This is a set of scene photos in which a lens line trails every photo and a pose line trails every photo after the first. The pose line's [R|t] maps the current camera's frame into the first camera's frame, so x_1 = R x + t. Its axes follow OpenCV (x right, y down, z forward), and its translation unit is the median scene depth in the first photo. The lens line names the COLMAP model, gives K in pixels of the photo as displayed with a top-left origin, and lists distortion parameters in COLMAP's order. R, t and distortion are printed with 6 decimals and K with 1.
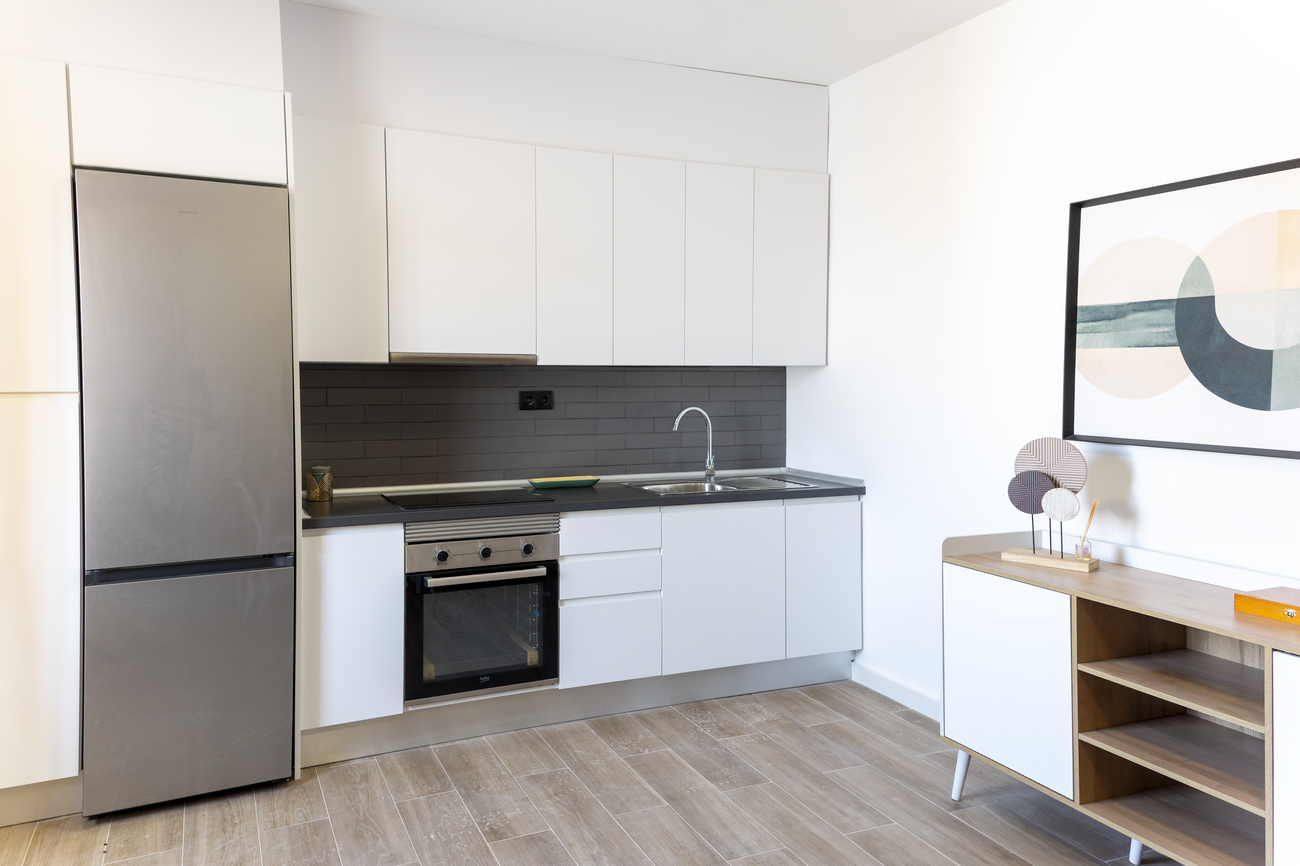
lens RADIAL K [[937.2, 0, 649.9], [0, 937.2, 421.5], [0, 0, 1]] dist [0.108571, -0.004278]
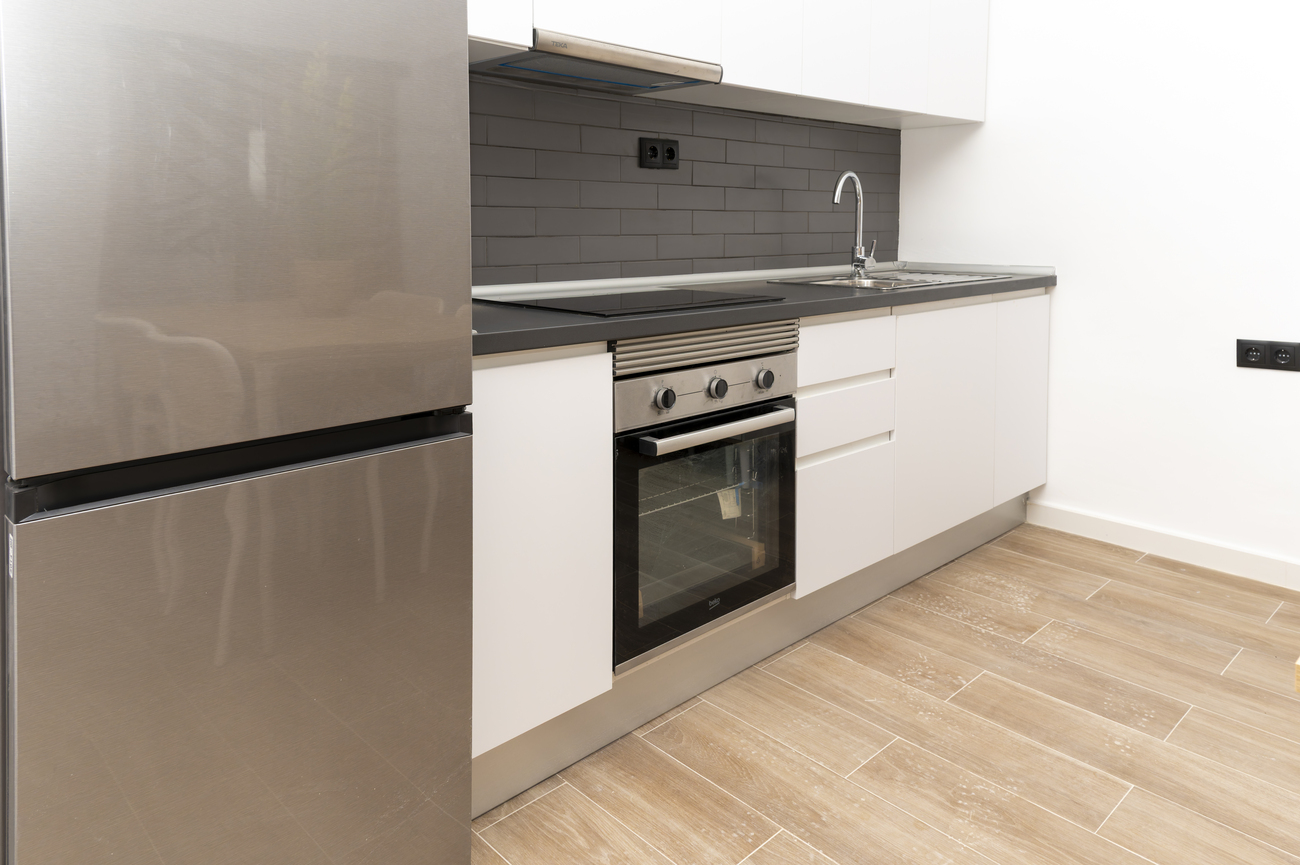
lens RADIAL K [[868.8, 0, 649.3], [0, 868.8, 290.4], [0, 0, 1]] dist [0.038253, -0.000664]
pose [[0.941991, -0.026368, 0.334600, -0.377211], [0.016298, 0.999327, 0.032866, 0.059337], [-0.335241, -0.025506, 0.941787, 0.499437]]
